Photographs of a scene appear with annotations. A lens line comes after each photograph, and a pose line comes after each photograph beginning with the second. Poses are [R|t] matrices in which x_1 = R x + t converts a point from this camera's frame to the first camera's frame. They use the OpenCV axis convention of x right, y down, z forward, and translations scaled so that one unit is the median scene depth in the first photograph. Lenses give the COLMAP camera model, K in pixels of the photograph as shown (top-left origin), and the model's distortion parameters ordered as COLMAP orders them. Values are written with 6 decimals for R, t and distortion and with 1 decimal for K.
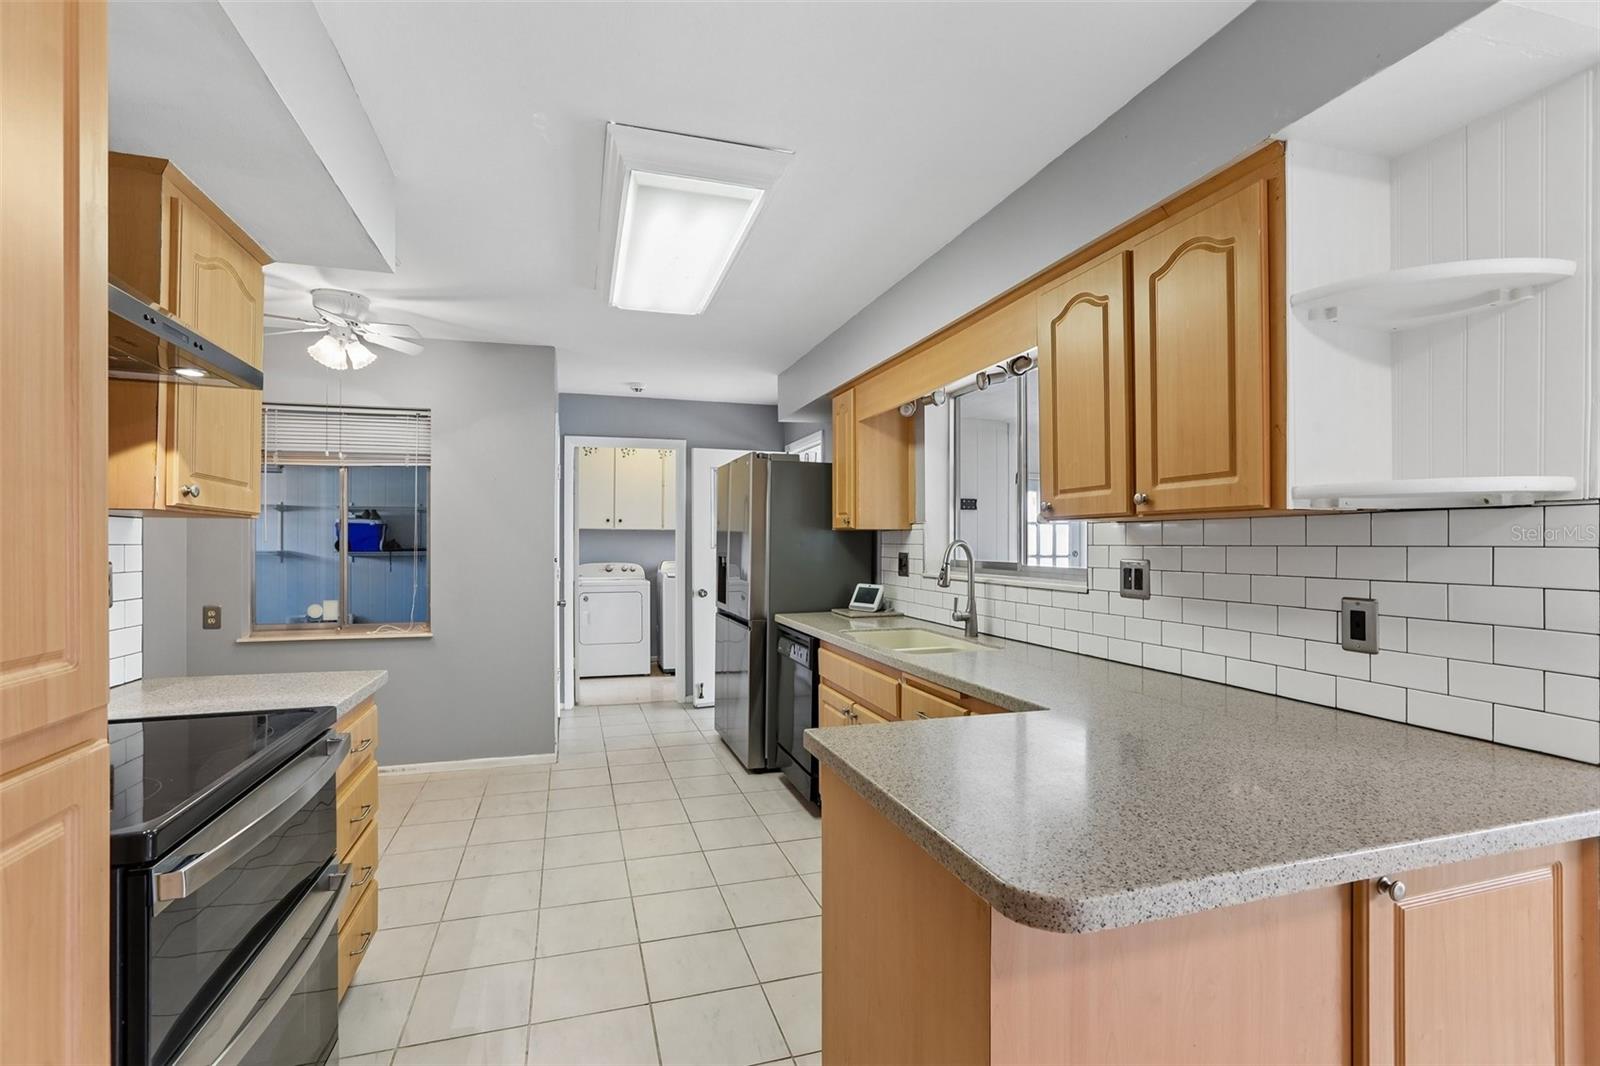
lens RADIAL K [[718.6, 0, 793.4], [0, 718.6, 536.0], [0, 0, 1]] dist [-0.047936, 0.021380]
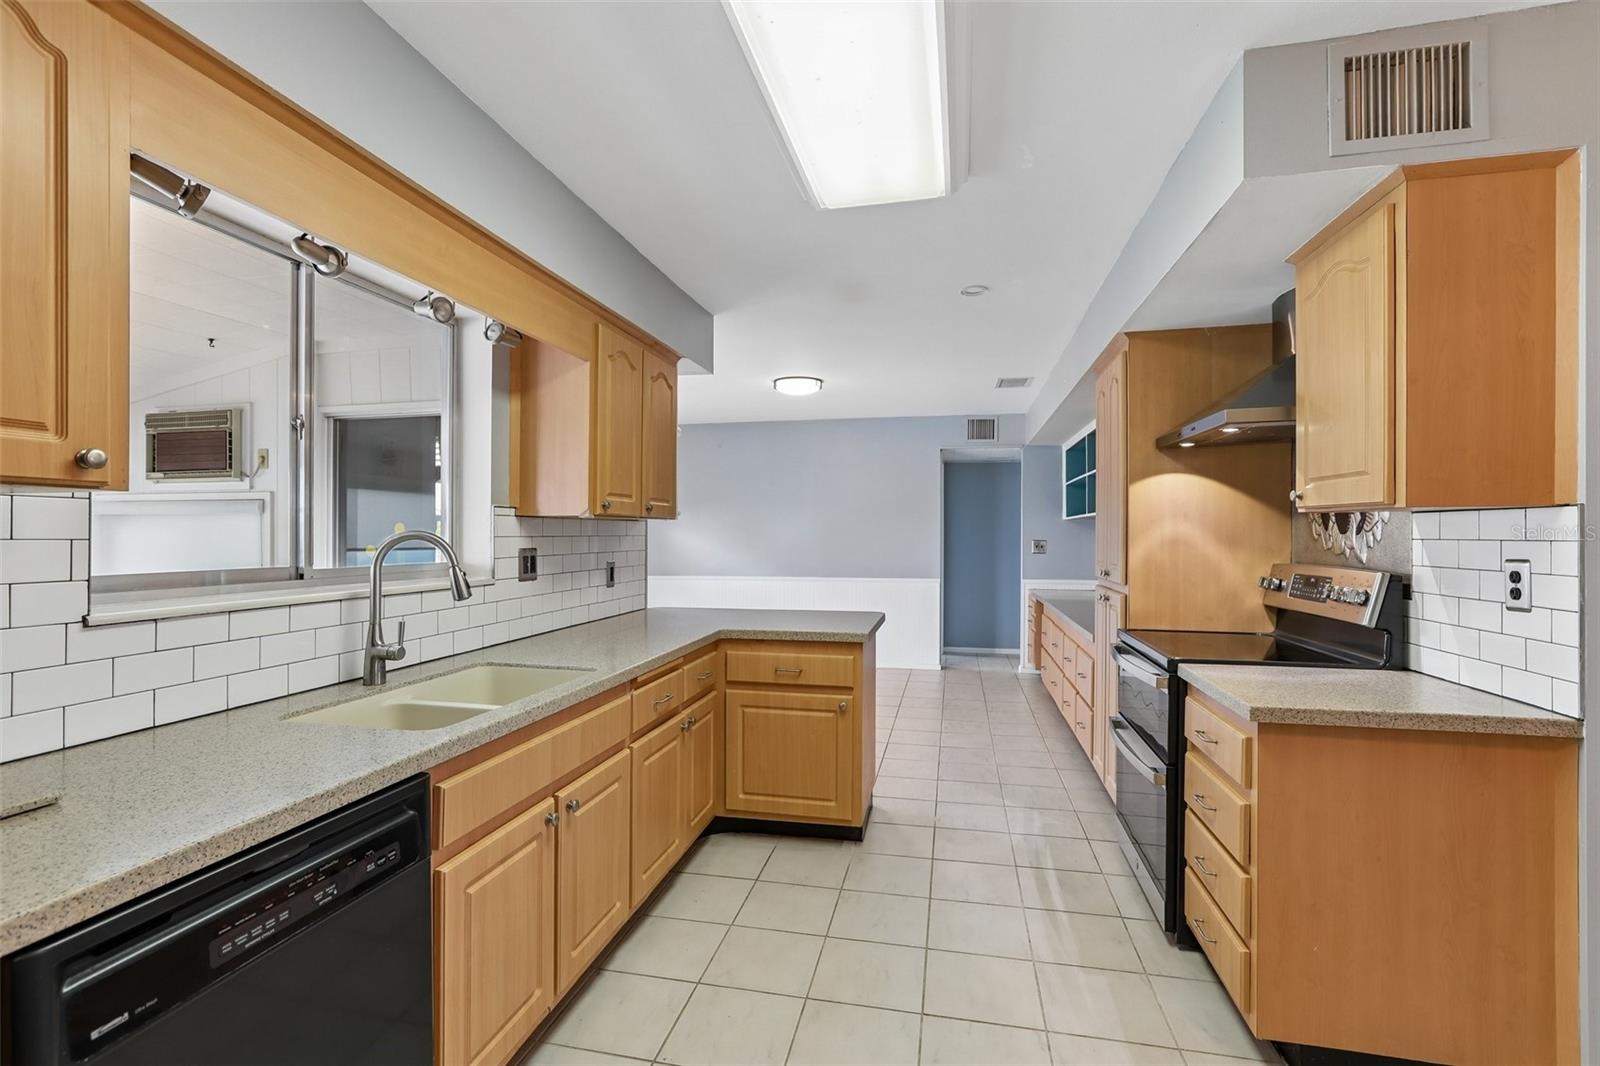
lens RADIAL K [[718.6, 0, 793.4], [0, 718.6, 536.0], [0, 0, 1]] dist [-0.047936, 0.021380]
pose [[-0.868533, -0.006592, 0.495588, -0.497839], [-0.010324, 0.999935, -0.004793, 0.013900], [-0.495525, -0.009280, -0.868544, 1.819086]]
